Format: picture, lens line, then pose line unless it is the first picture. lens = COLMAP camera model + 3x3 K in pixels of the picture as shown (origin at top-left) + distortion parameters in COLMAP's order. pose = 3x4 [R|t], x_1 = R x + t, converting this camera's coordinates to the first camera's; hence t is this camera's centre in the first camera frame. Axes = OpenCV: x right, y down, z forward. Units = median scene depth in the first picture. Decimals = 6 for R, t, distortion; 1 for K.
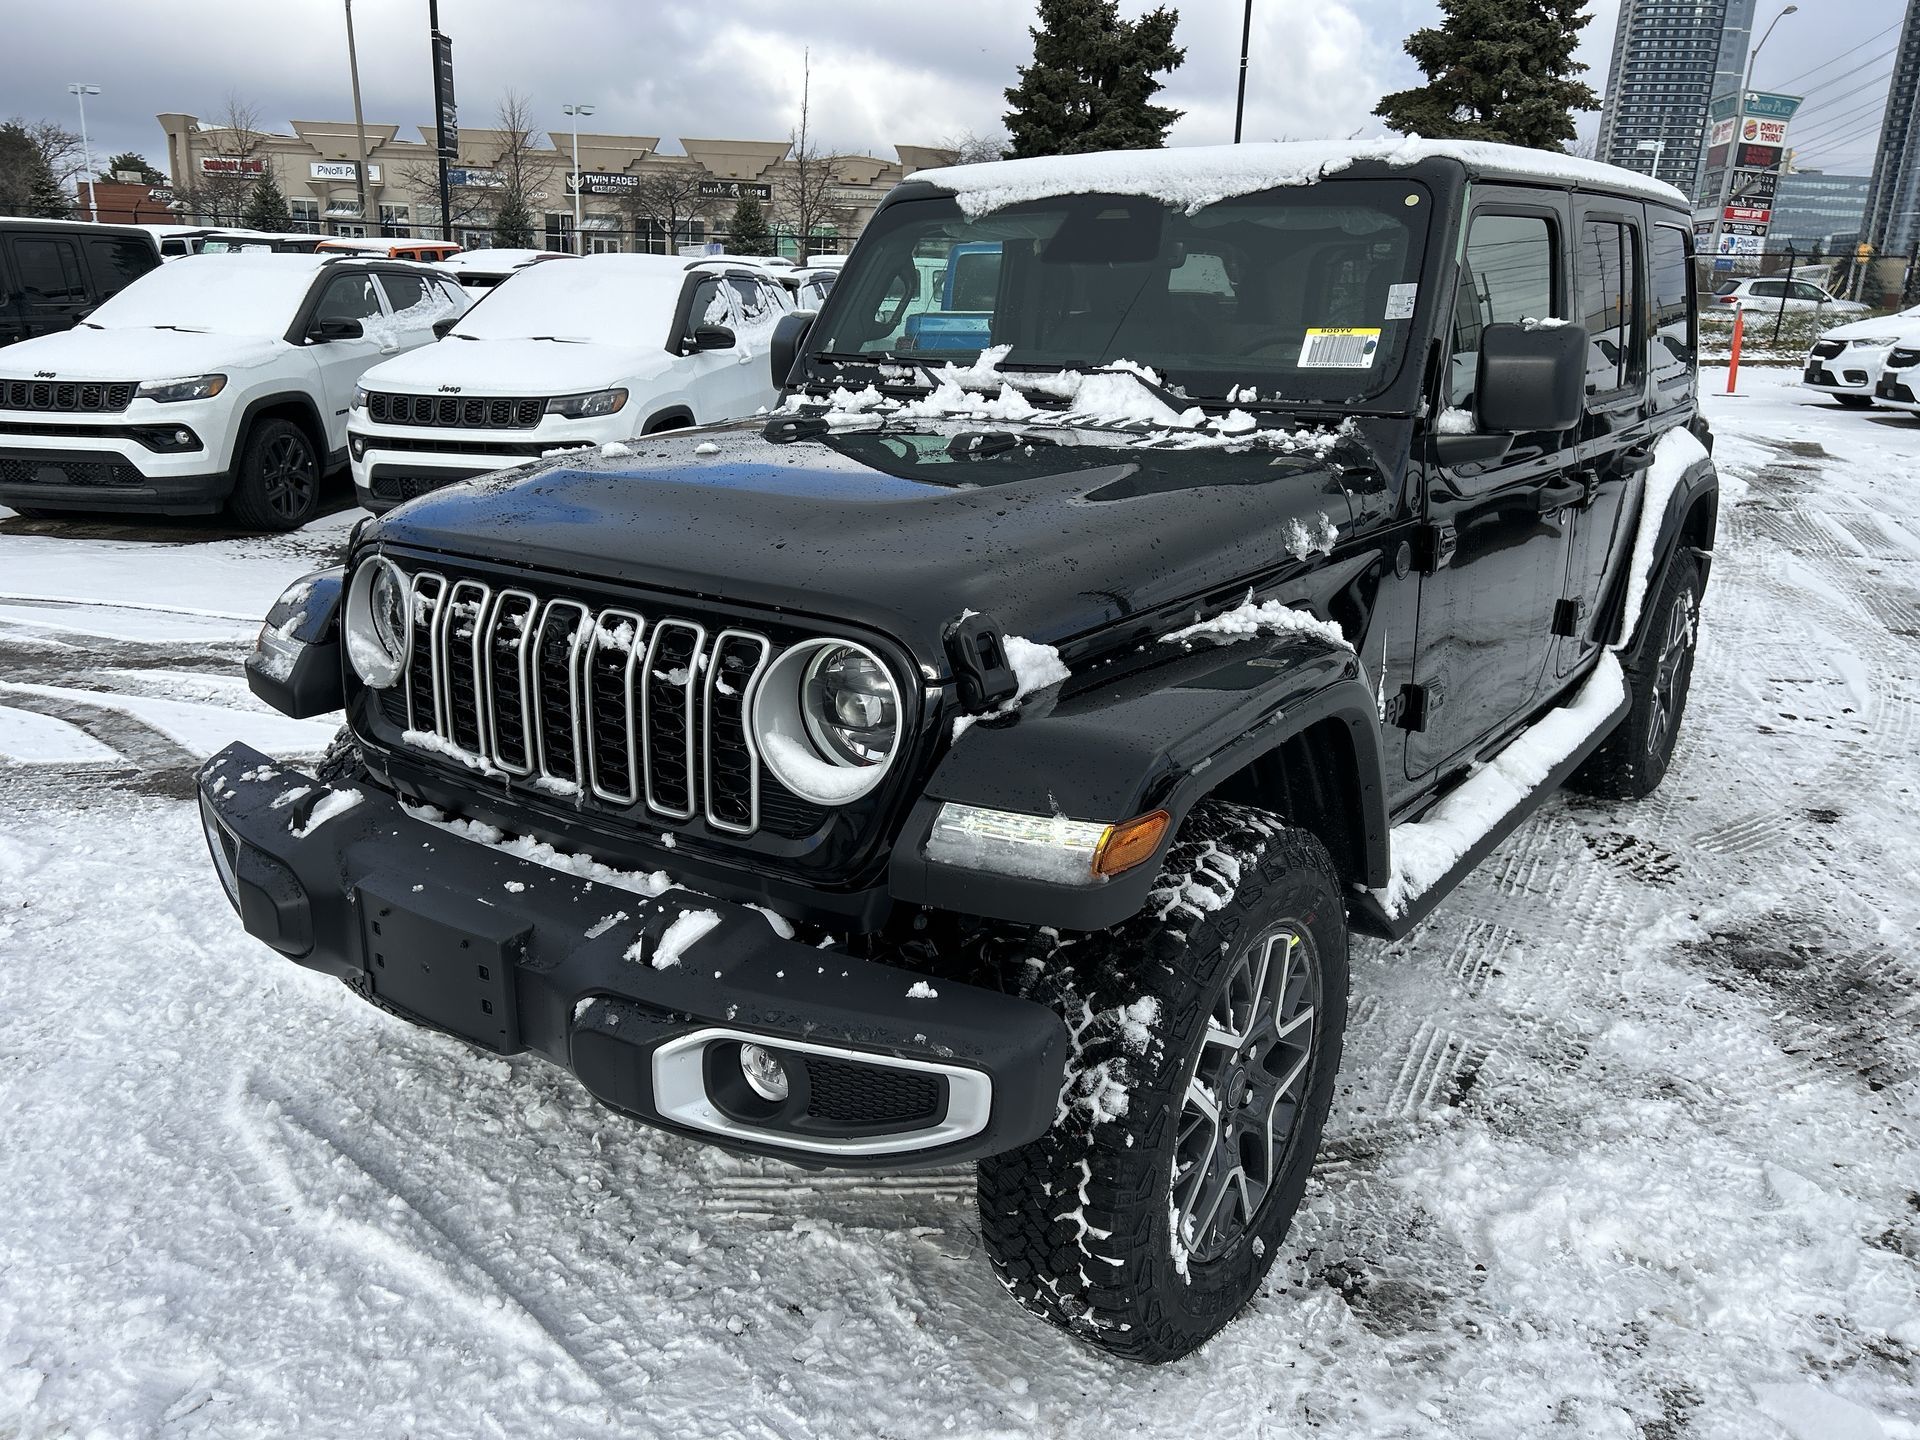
lens RADIAL K [[1429.4, 0, 960.0], [0, 1429.4, 720.0], [0, 0, 1]] dist [0.062773, -0.065291]
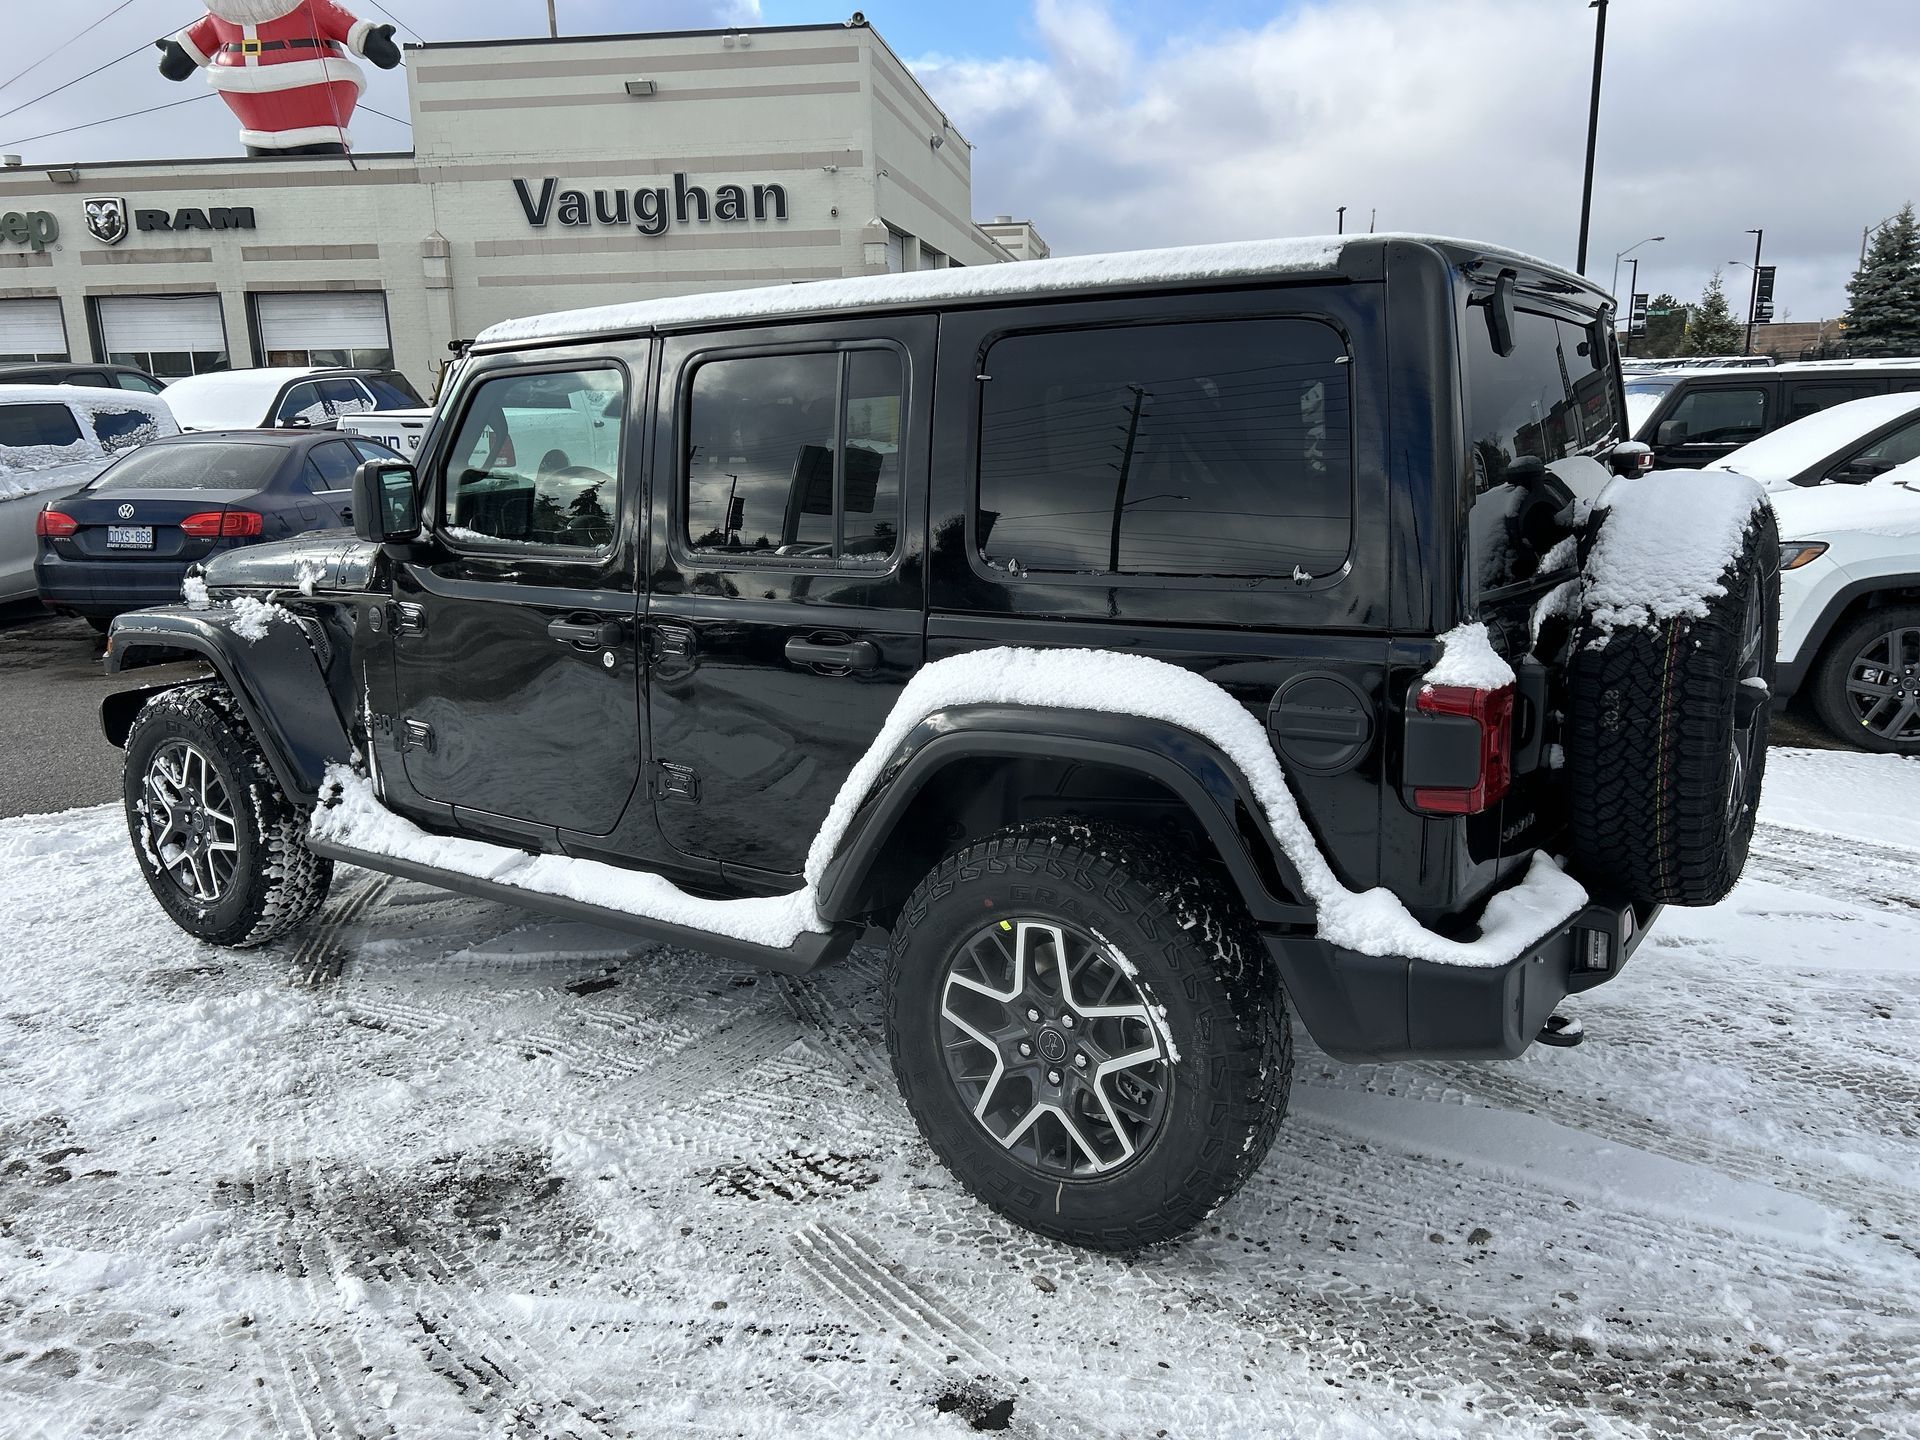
lens RADIAL K [[1429.4, 0, 960.0], [0, 1429.4, 720.0], [0, 0, 1]] dist [0.062773, -0.065291]
pose [[0.018013, 0.185433, -0.982492, 1.582381], [-0.273611, 0.946055, 0.173540, -0.383633], [0.961672, 0.265694, 0.067778, 1.333424]]
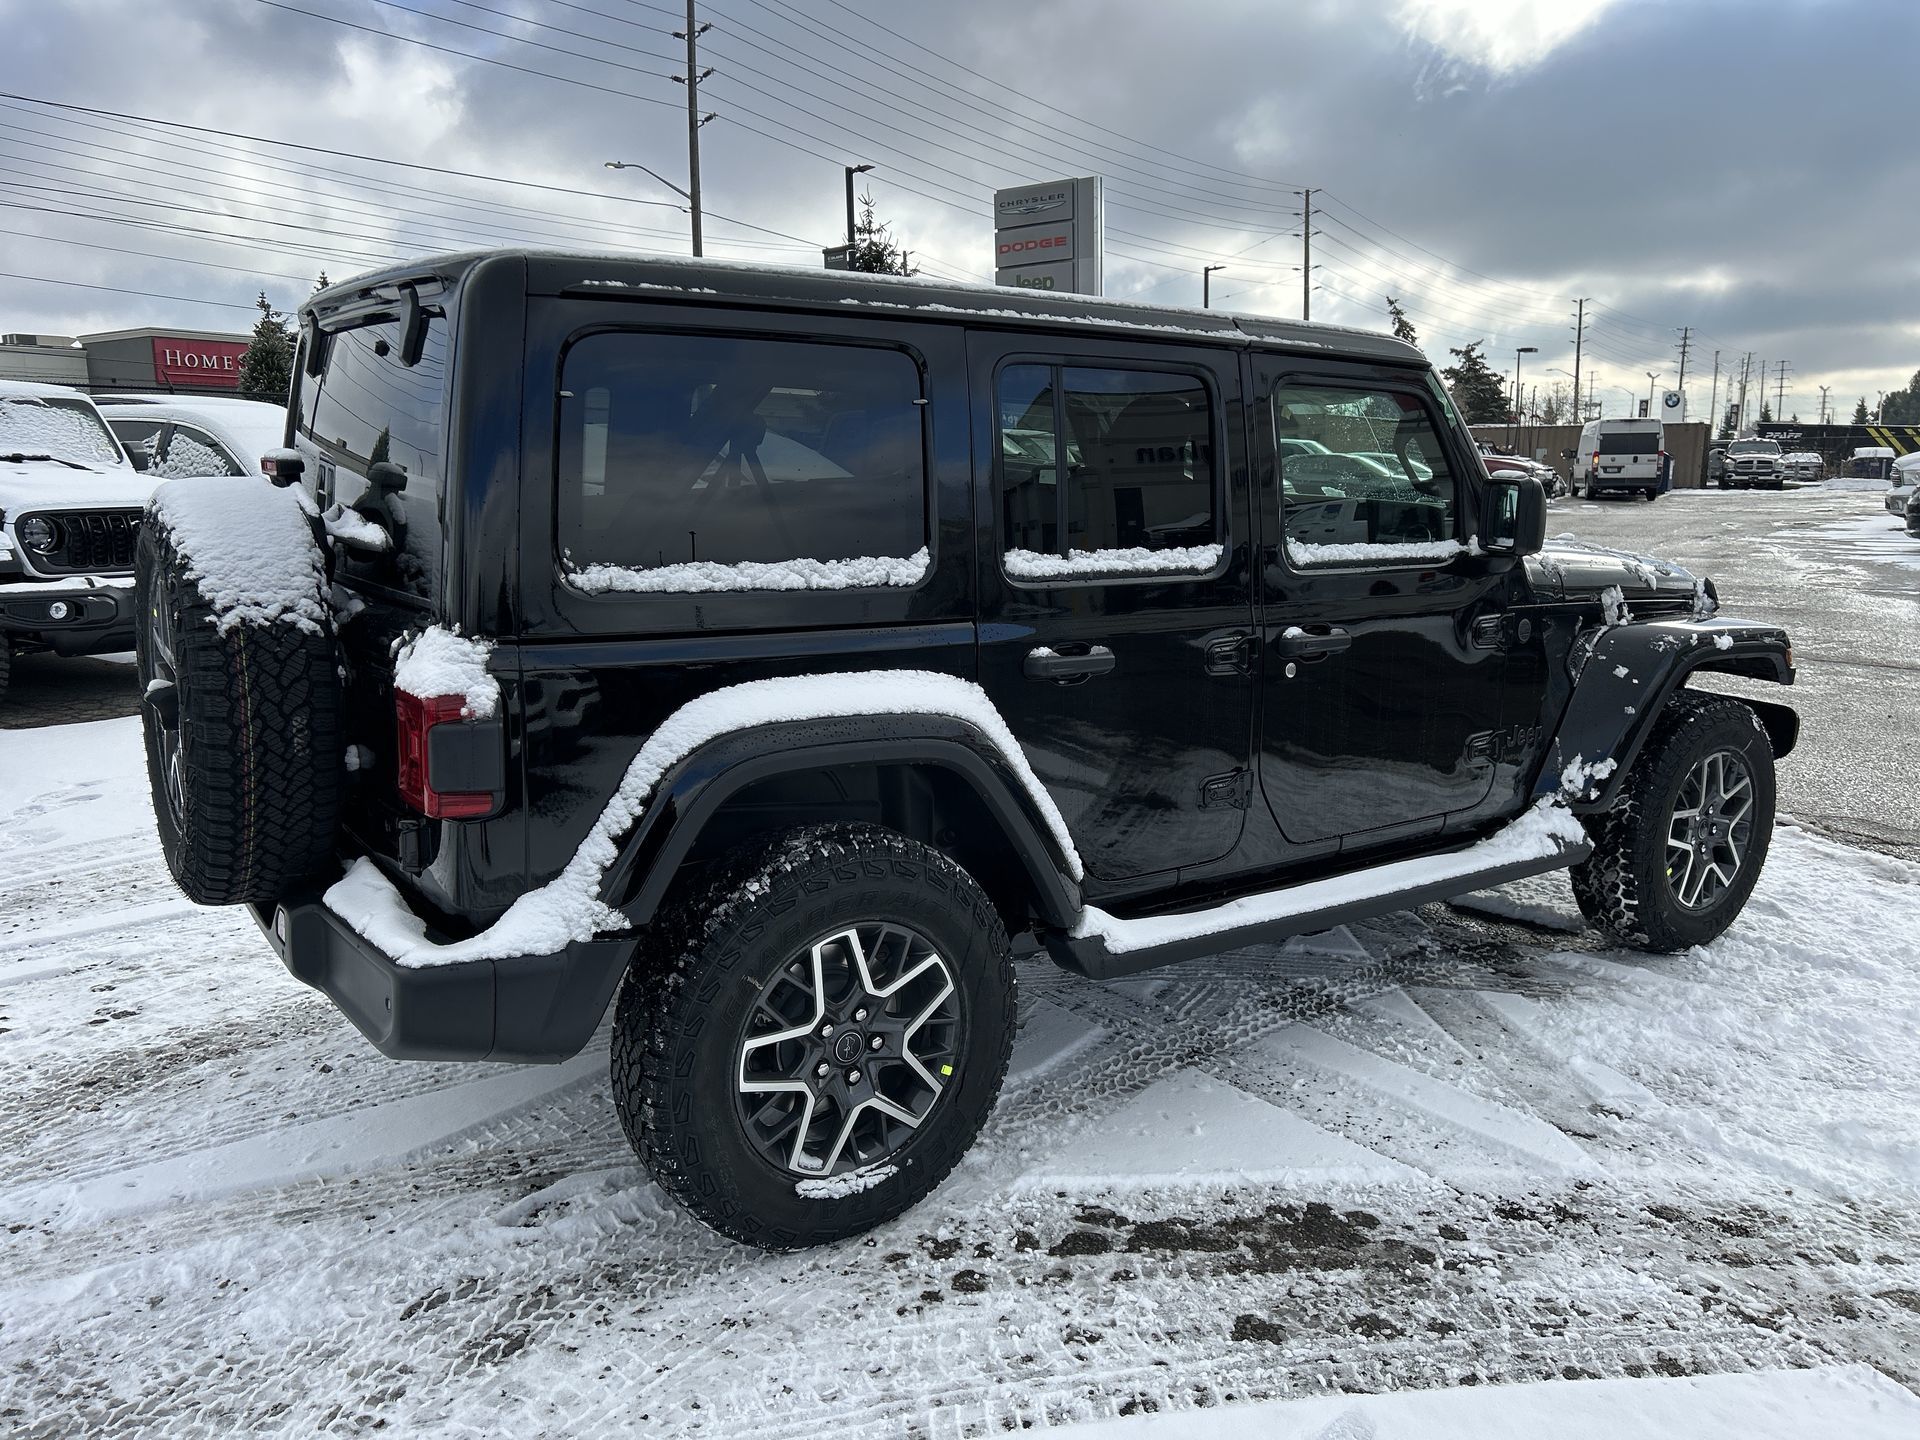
lens RADIAL K [[1429.9, 0, 948.8], [0, 1429.9, 722.9], [0, 0, 1]] dist [0.062272, -0.062046]
pose [[-0.939821, -0.084686, 0.331004, -0.109894], [0.076344, 0.892249, 0.445042, -0.739260], [-0.333027, 0.443531, -0.832090, 2.494718]]
